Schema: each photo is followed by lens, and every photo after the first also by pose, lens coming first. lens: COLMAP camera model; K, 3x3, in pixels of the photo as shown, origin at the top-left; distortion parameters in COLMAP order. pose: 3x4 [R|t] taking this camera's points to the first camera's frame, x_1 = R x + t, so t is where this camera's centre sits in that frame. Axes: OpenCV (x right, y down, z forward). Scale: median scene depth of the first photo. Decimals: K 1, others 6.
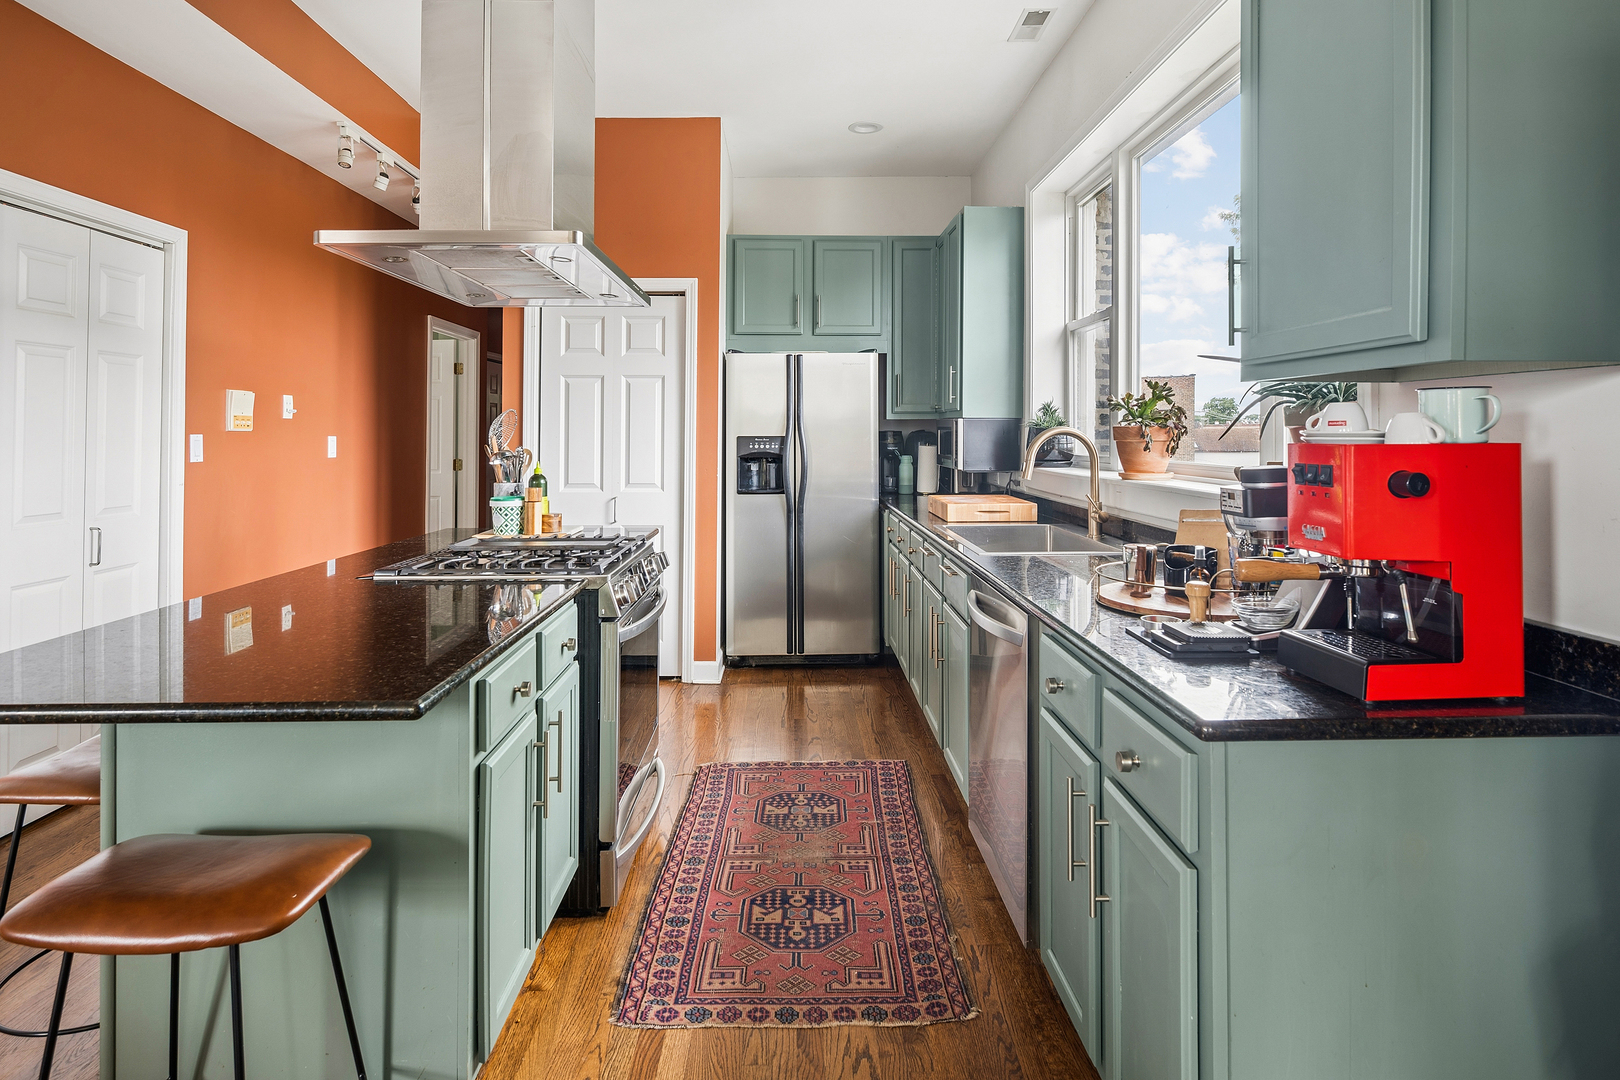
lens RADIAL K [[869.6, 0, 807.3], [0, 869.6, 420.4], [0, 0, 1]] dist [-0.001715, -0.000591]
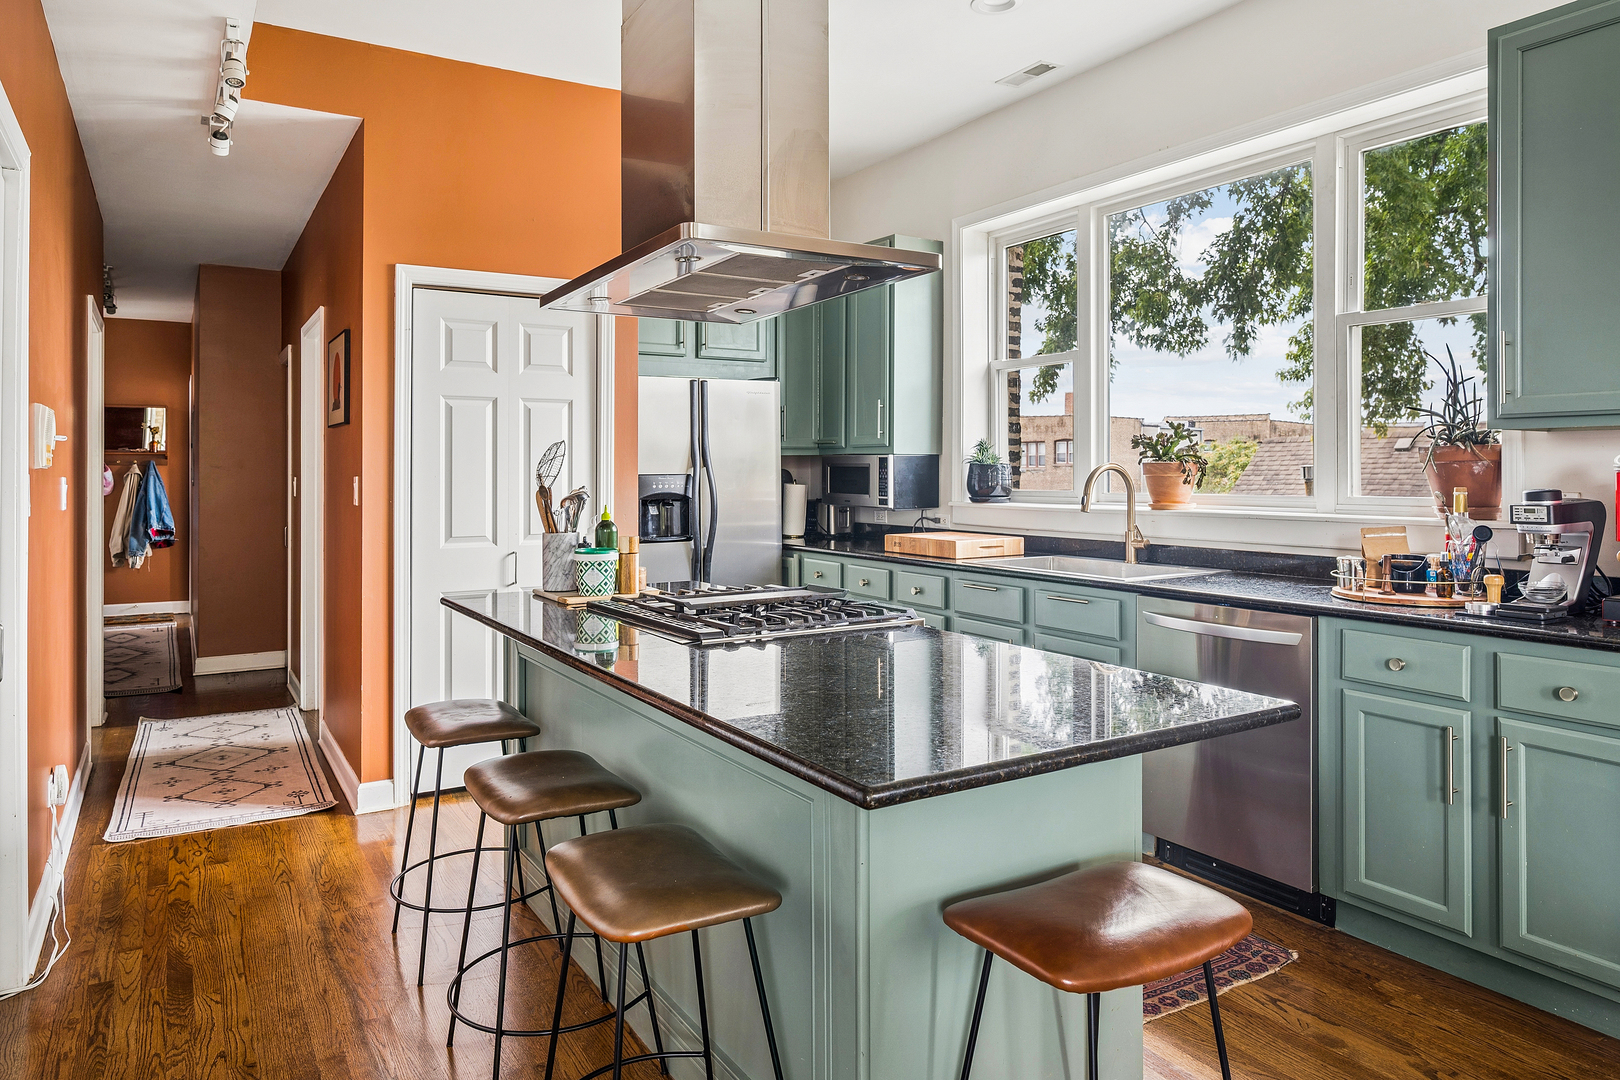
lens RADIAL K [[1050.6, 0, 805.2], [0, 1050.6, 470.4], [0, 0, 1]] dist [-0.001622, -0.000545]
pose [[0.863194, -0.002980, 0.504864, -0.471633], [-0.003945, 0.999912, 0.012646, 0.000955], [-0.504857, -0.012908, 0.863106, 0.043063]]
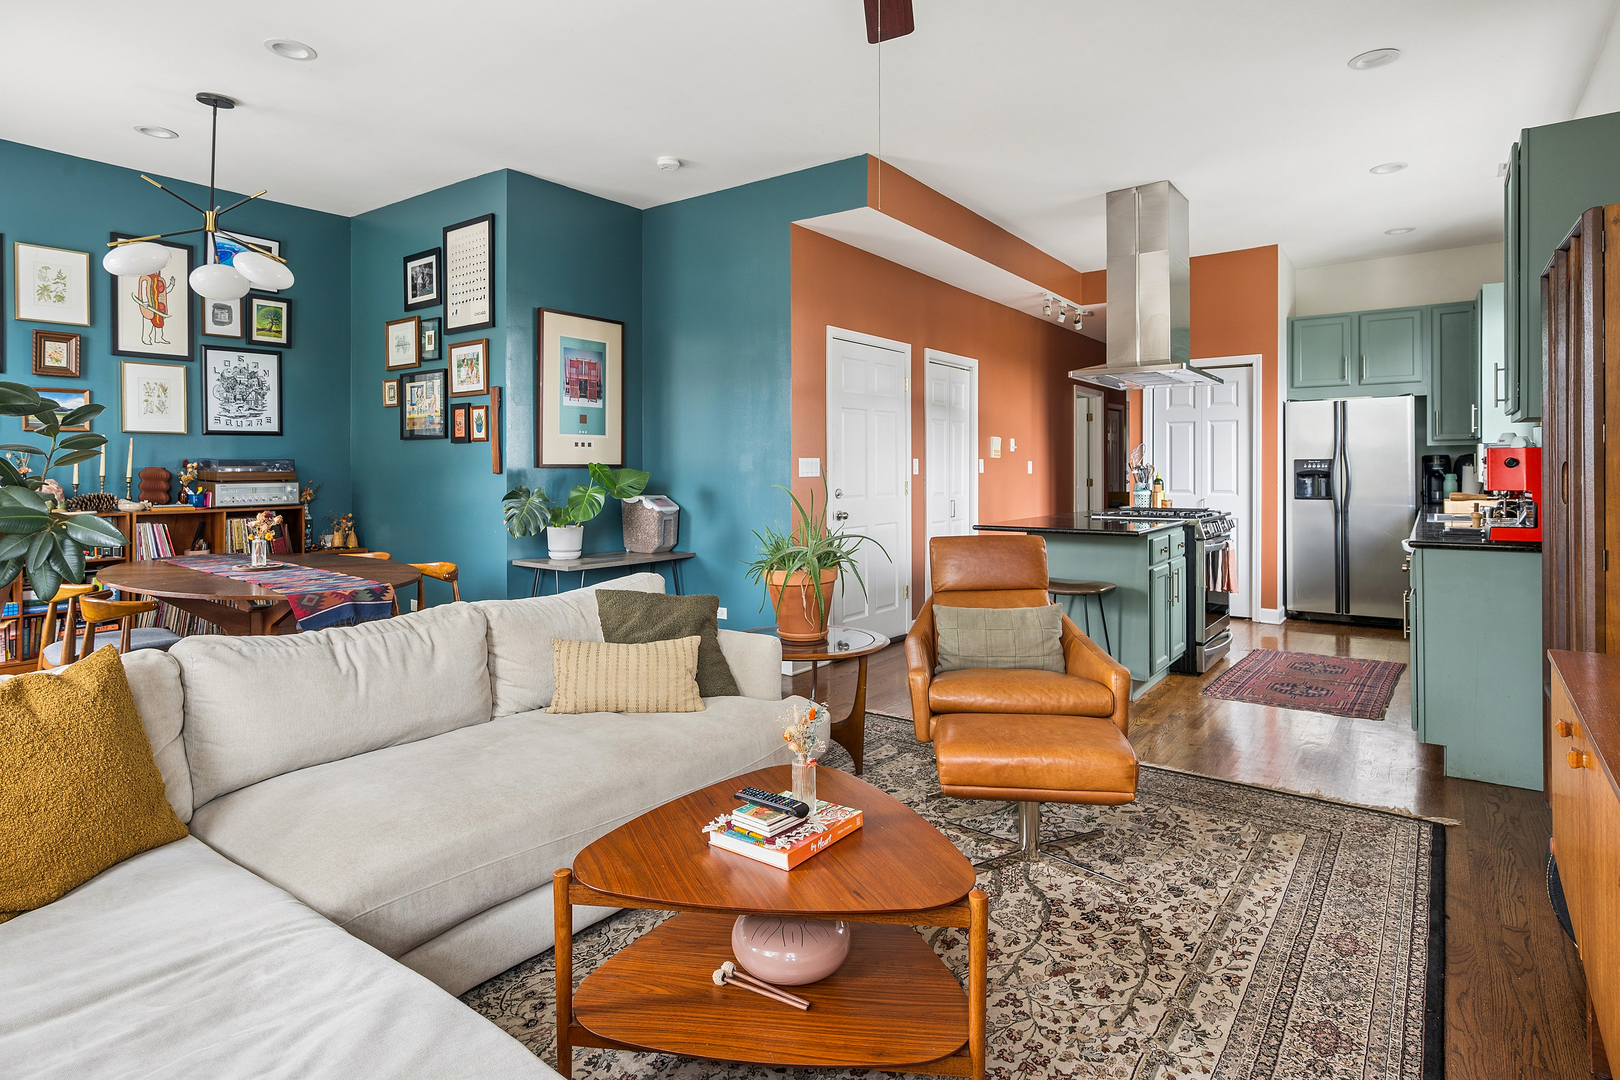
lens RADIAL K [[854.9, 0, 812.0], [0, 854.9, 469.2], [0, 0, 1]] dist [-0.000231, -0.000276]
pose [[0.796537, -0.003003, -0.604583, 0.145028], [0.011641, 0.999878, 0.010370, 0.010780], [0.604478, -0.015298, 0.796475, -0.638763]]
